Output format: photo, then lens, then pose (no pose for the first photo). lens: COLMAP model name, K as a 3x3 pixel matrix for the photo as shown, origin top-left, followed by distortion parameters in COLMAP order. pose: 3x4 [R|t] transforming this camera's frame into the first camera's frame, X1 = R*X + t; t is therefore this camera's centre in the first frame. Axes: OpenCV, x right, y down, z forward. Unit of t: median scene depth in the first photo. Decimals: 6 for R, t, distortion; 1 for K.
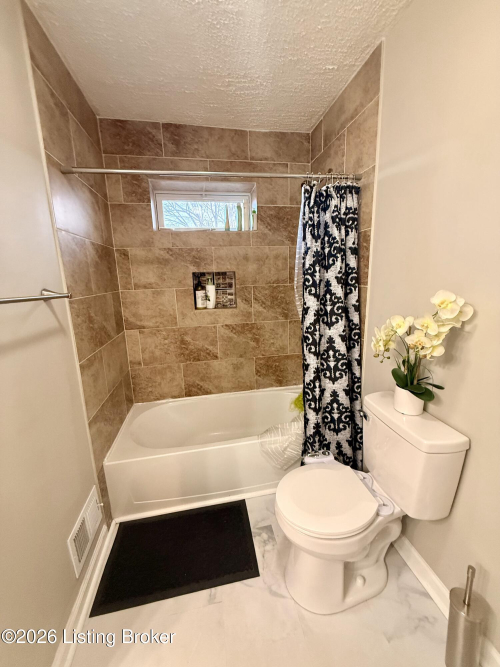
lens RADIAL K [[264.5, 0, 249.1], [0, 264.5, 330.3], [0, 0, 1]] dist [-0.000210, 0.000322]
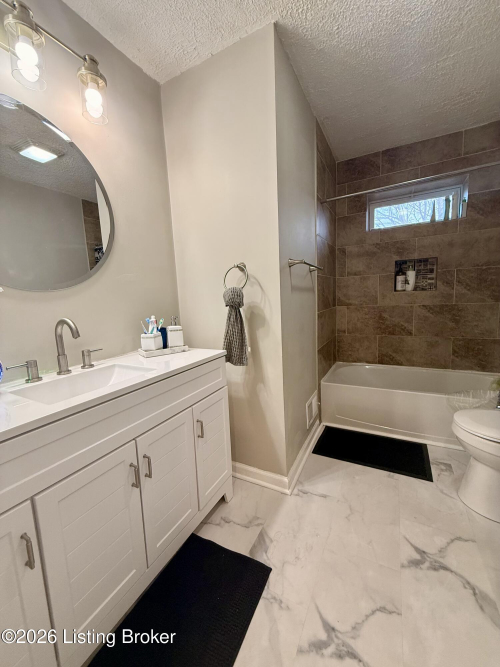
lens RADIAL K [[264.5, 0, 249.9], [0, 264.5, 330.4], [0, 0, 1]] dist [-0.000210, 0.000322]
pose [[0.775411, 0.078694, -0.626535, 0.058564], [-0.103863, 0.994585, -0.003621, 0.179724], [0.622857, 0.067882, 0.779385, -0.364594]]
